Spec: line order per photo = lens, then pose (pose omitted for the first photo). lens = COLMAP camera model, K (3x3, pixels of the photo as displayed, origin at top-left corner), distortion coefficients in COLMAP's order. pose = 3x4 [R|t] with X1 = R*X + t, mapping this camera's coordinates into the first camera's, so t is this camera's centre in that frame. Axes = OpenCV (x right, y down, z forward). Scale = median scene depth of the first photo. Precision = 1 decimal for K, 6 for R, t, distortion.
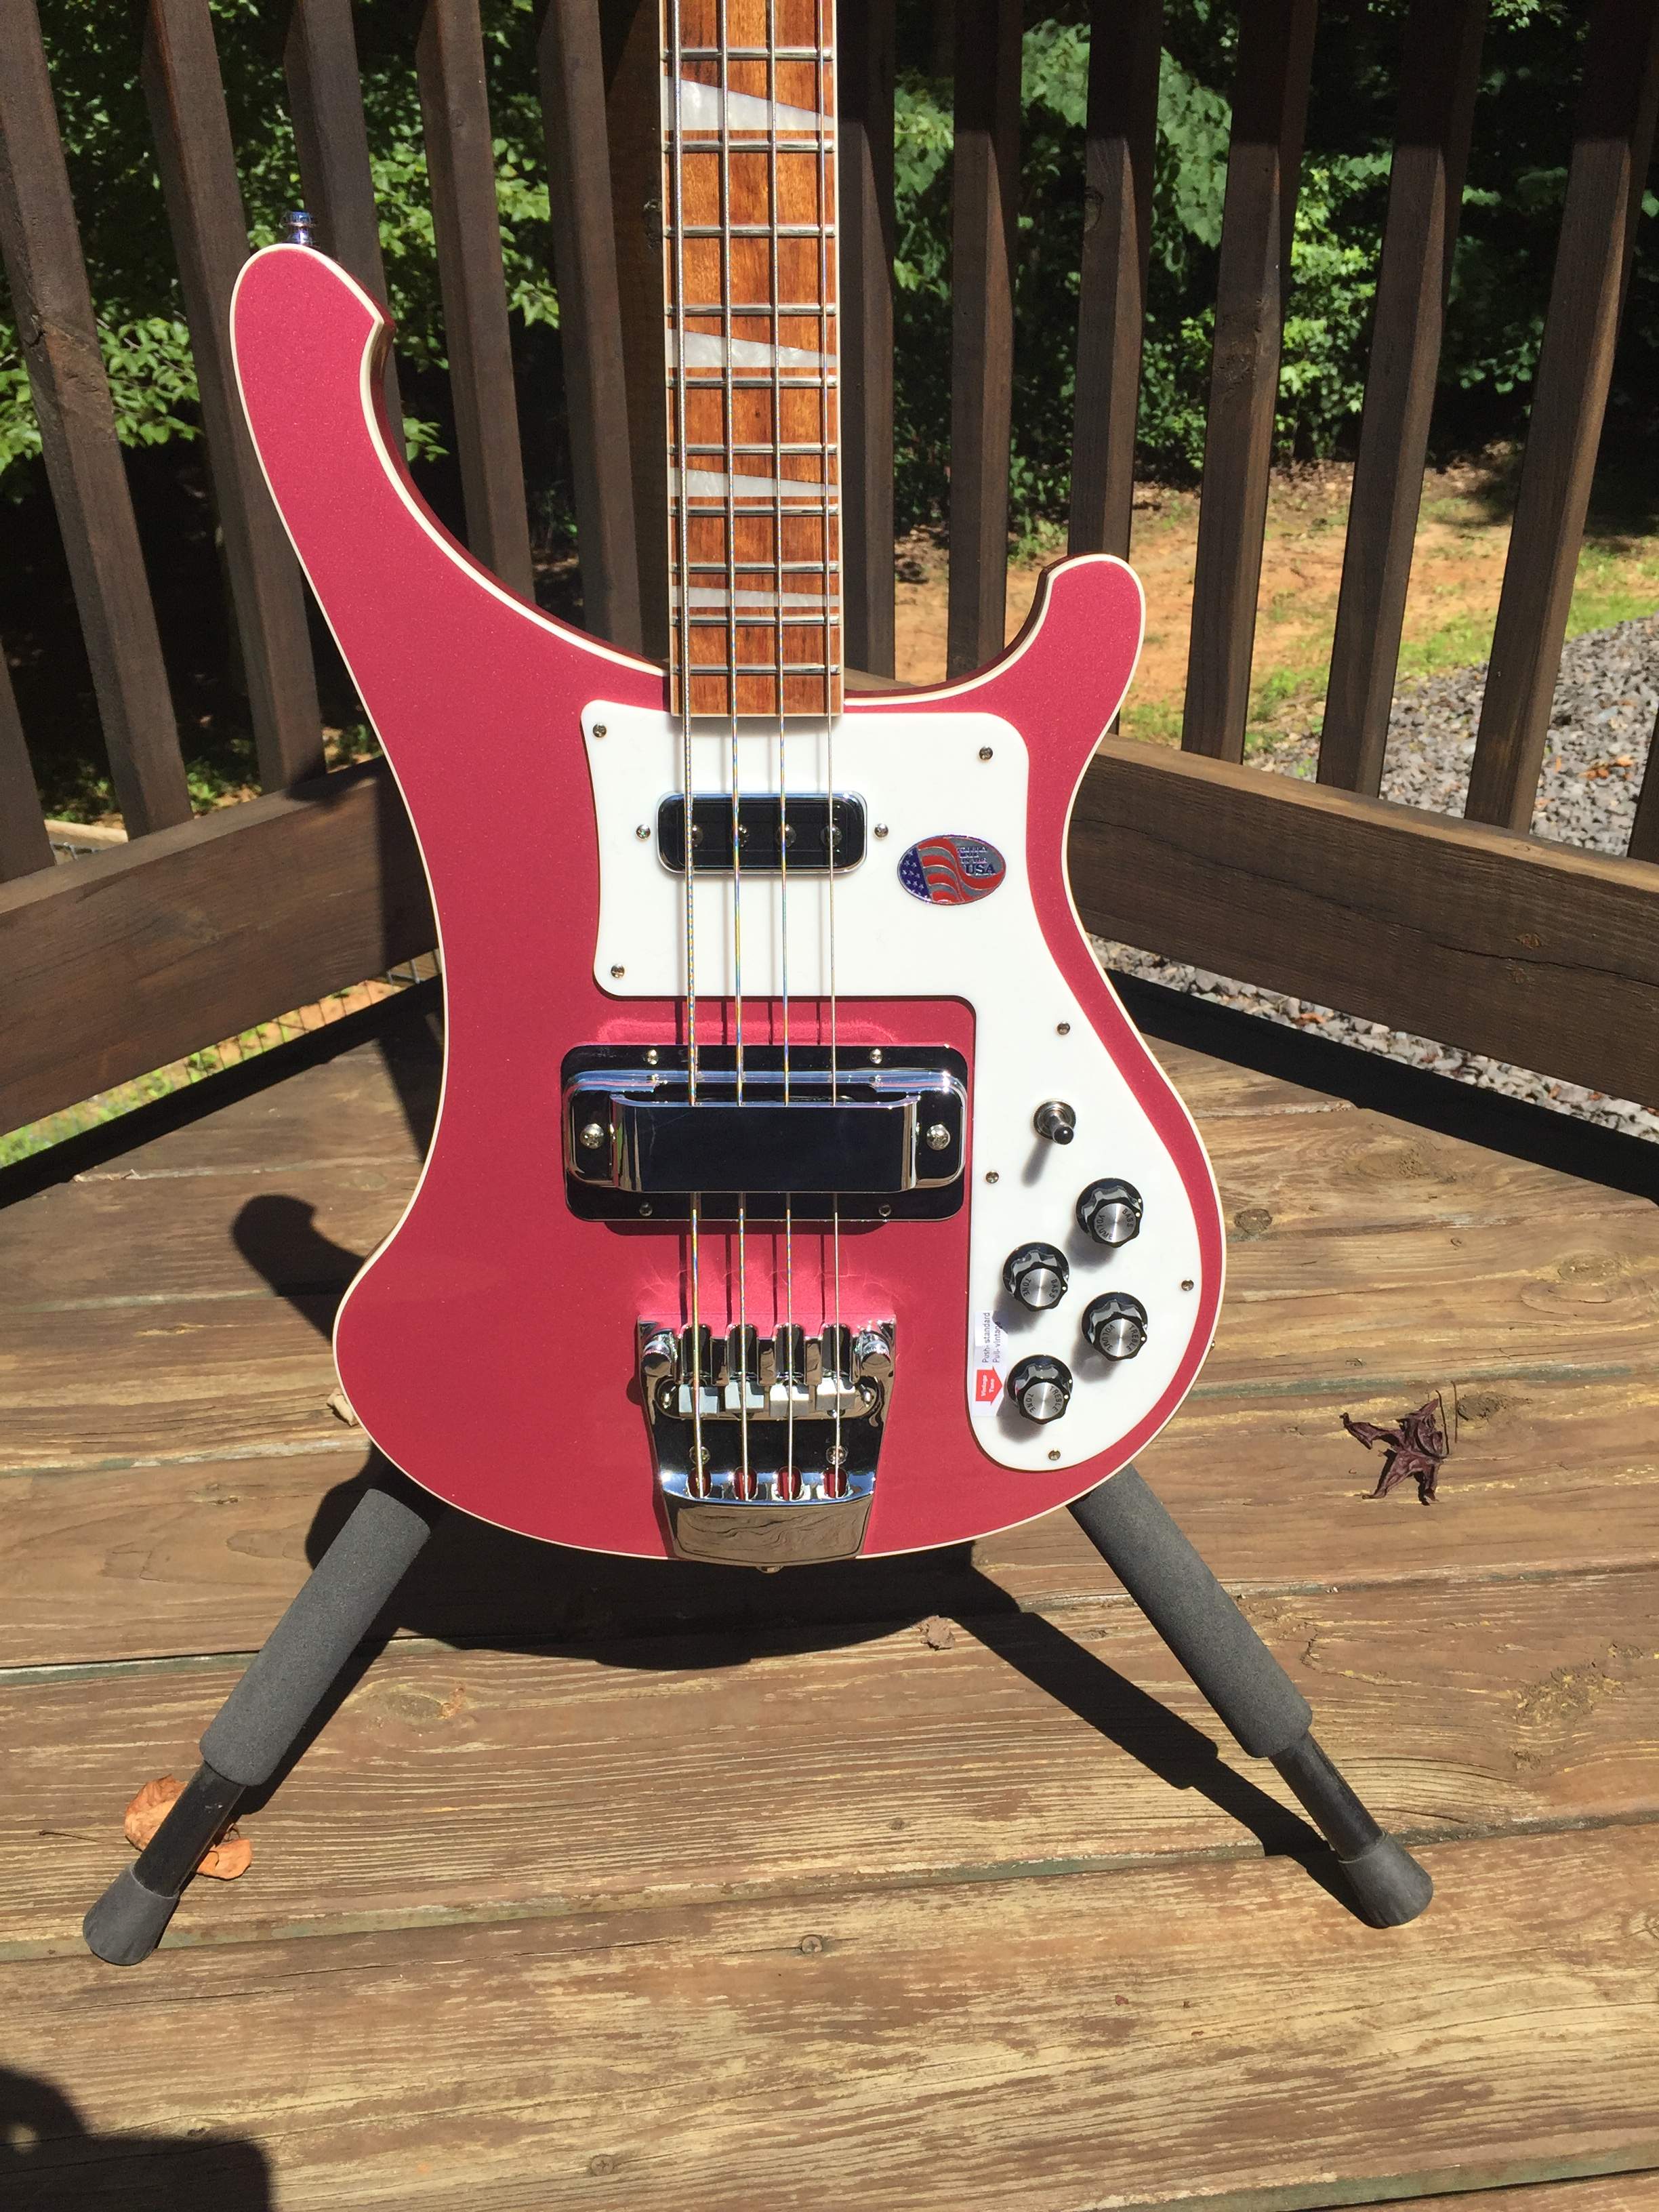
lens RADIAL K [[1870.8, 0, 811.8], [0, 1870.8, 1091.5], [0, 0, 1]] dist [0.101806, -0.159457]
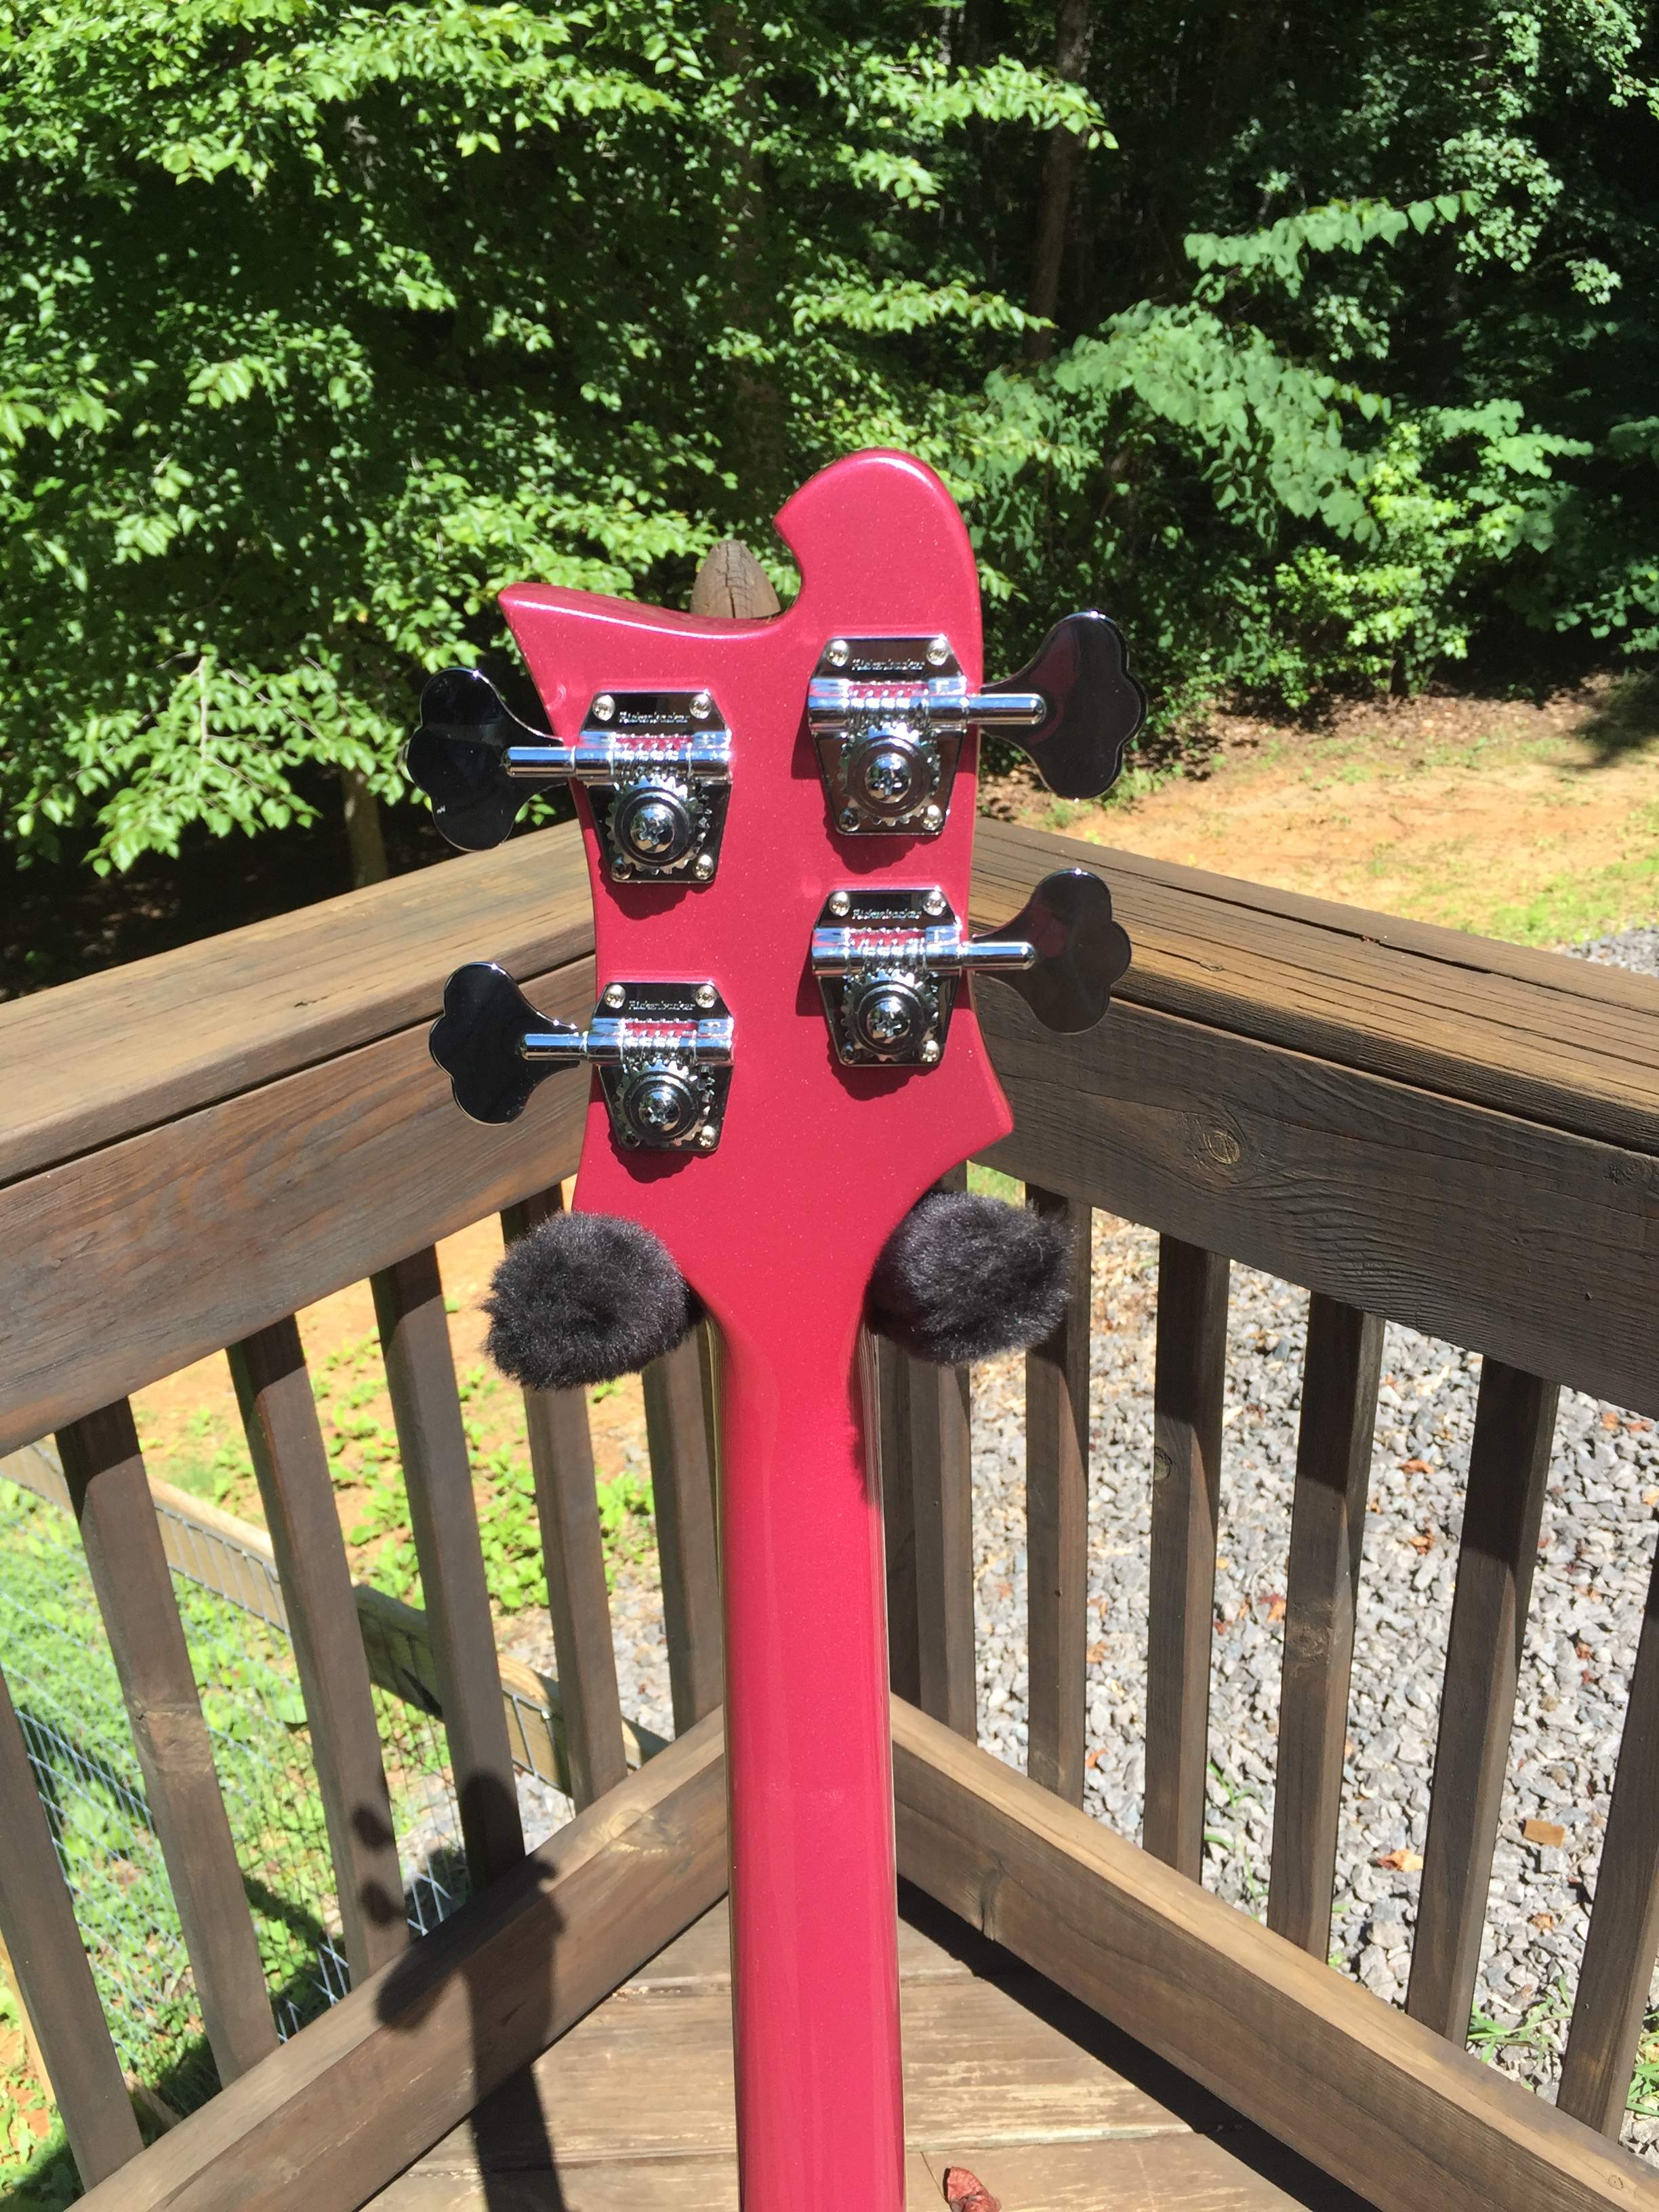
lens RADIAL K [[1864.8, 0, 829.5], [0, 1864.8, 1106.0], [0, 0, 1]] dist [0.107754, -0.162618]
pose [[0.998881, -0.001185, -0.047282, 0.017746], [-0.002649, 0.996716, -0.080930, -0.335586], [0.047222, 0.080964, 0.995598, -0.024100]]
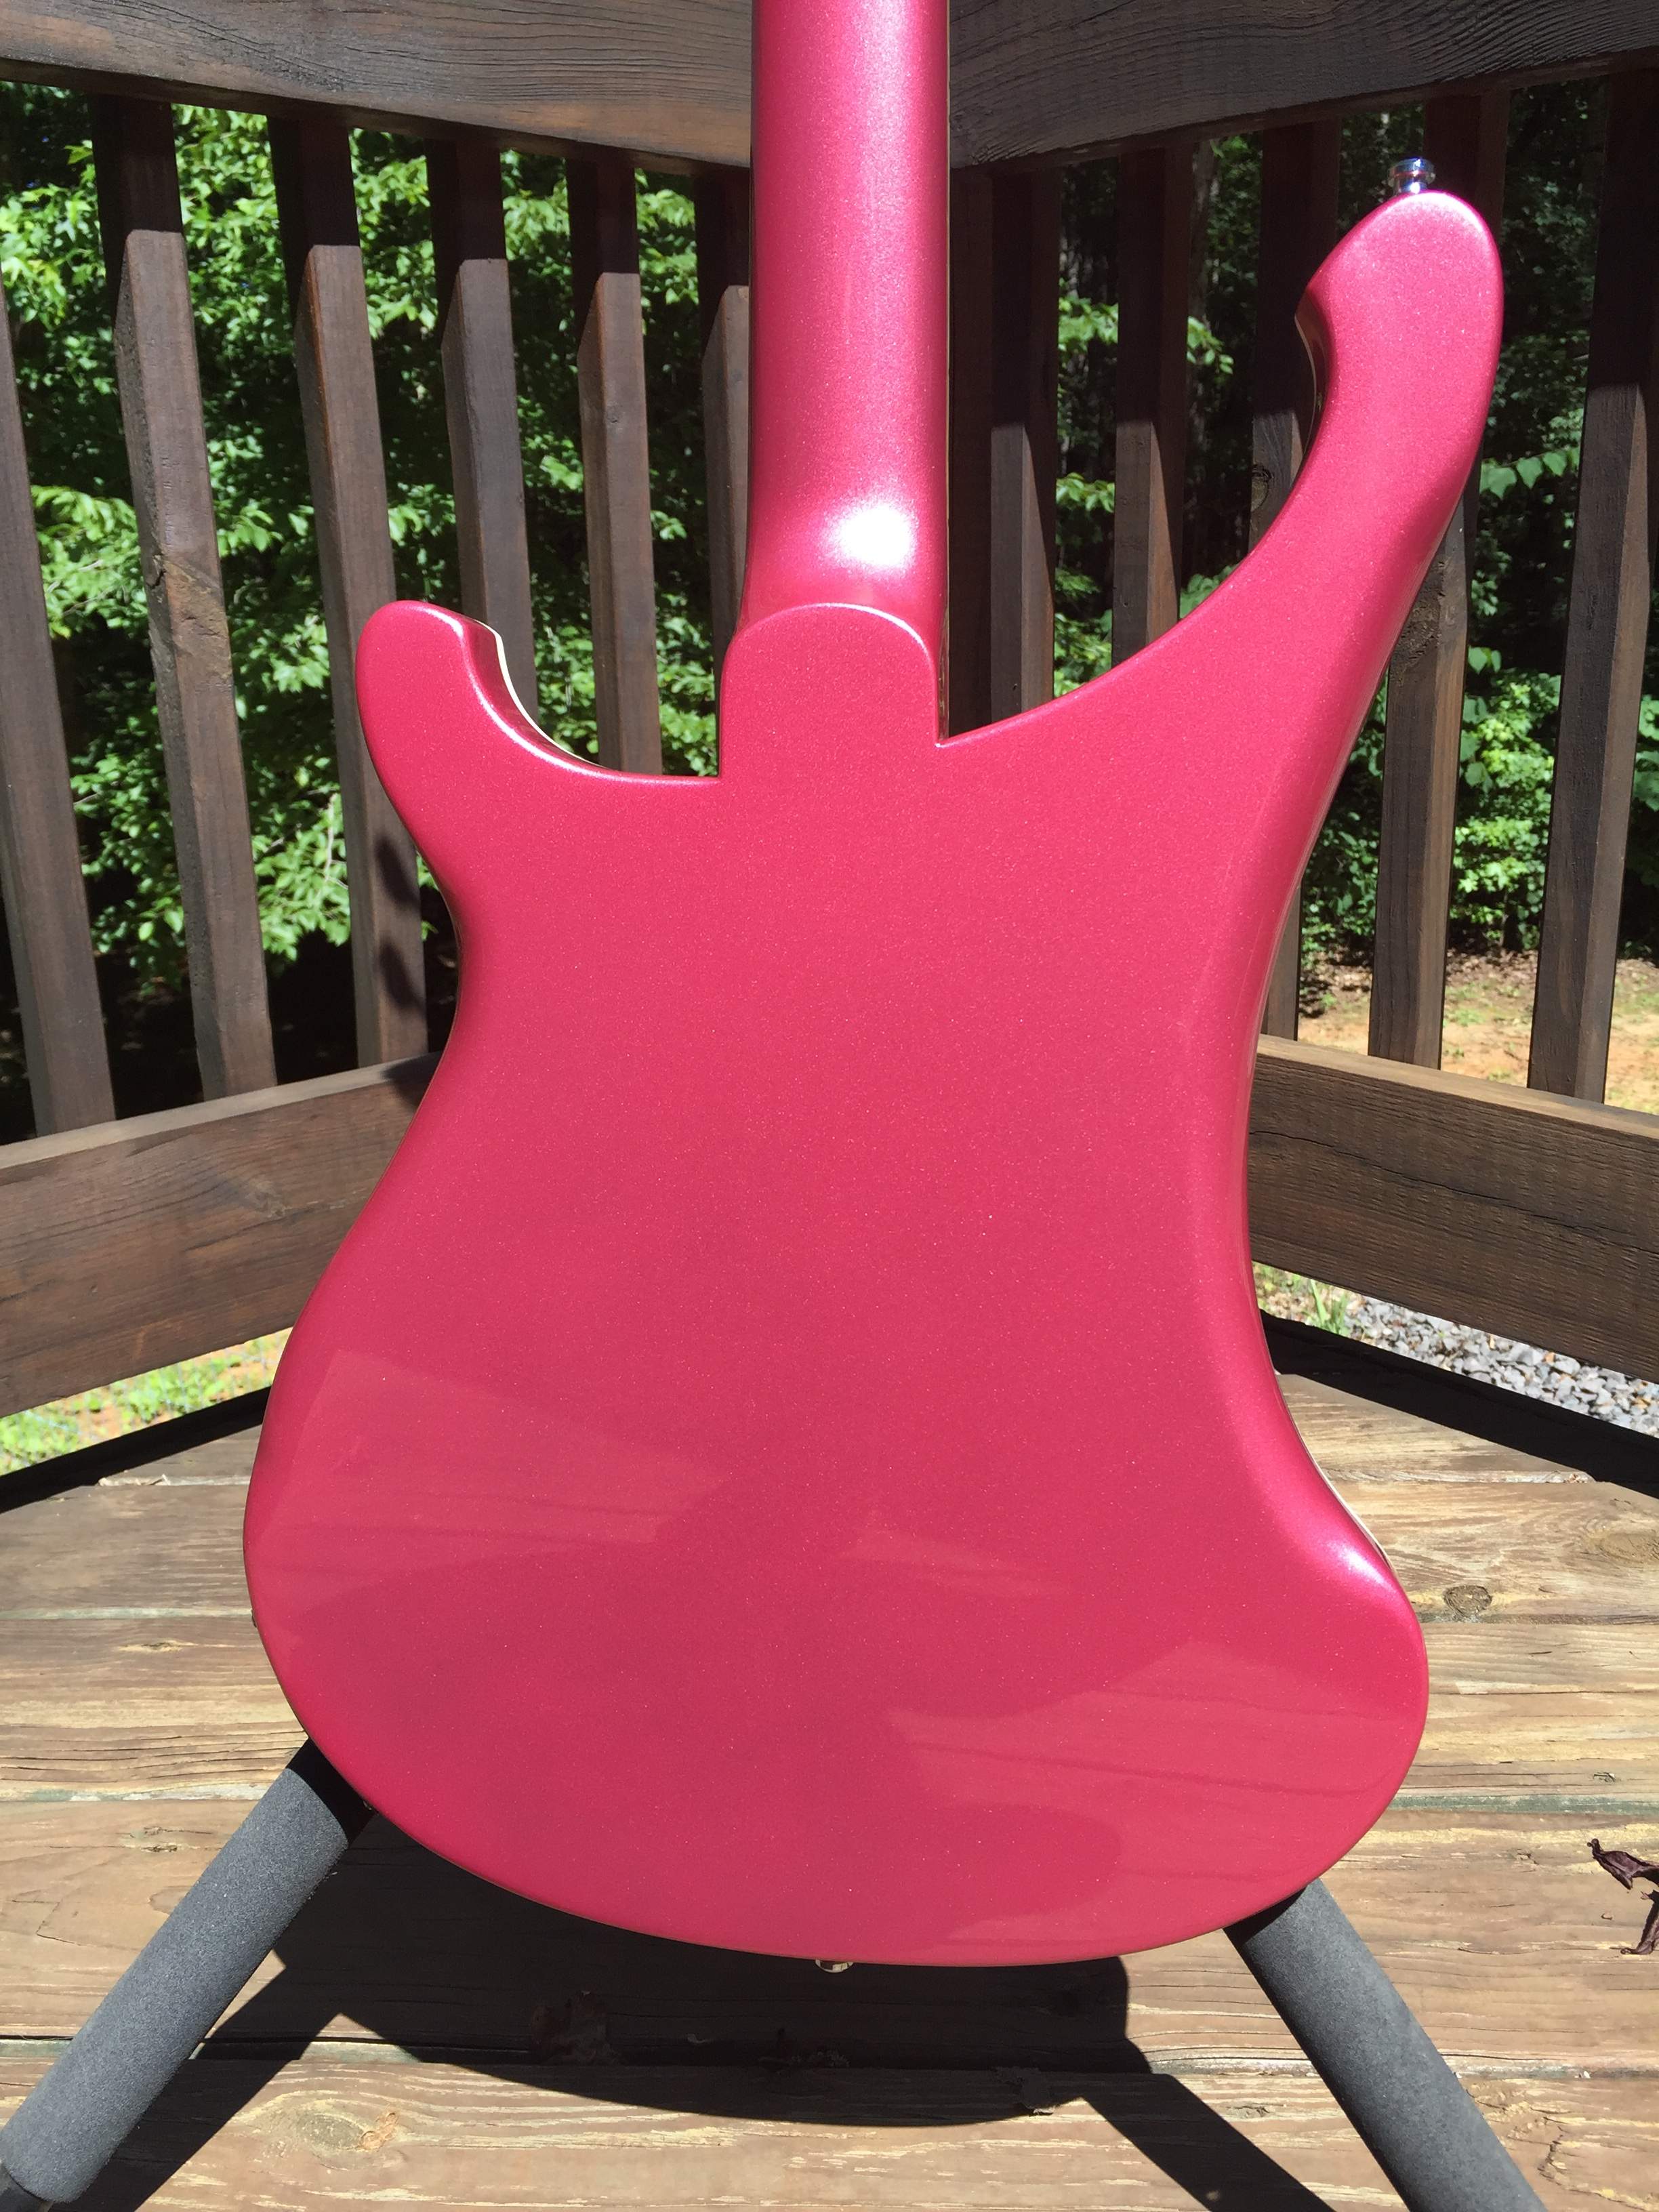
lens RADIAL K [[1864.8, 0, 829.5], [0, 1864.8, 1106.0], [0, 0, 1]] dist [0.107754, -0.162618]
pose [[0.994144, 0.028740, -0.104169, 0.037924], [-0.052943, 0.969900, -0.237677, 0.066623], [0.094202, 0.241801, 0.965742, 0.129104]]
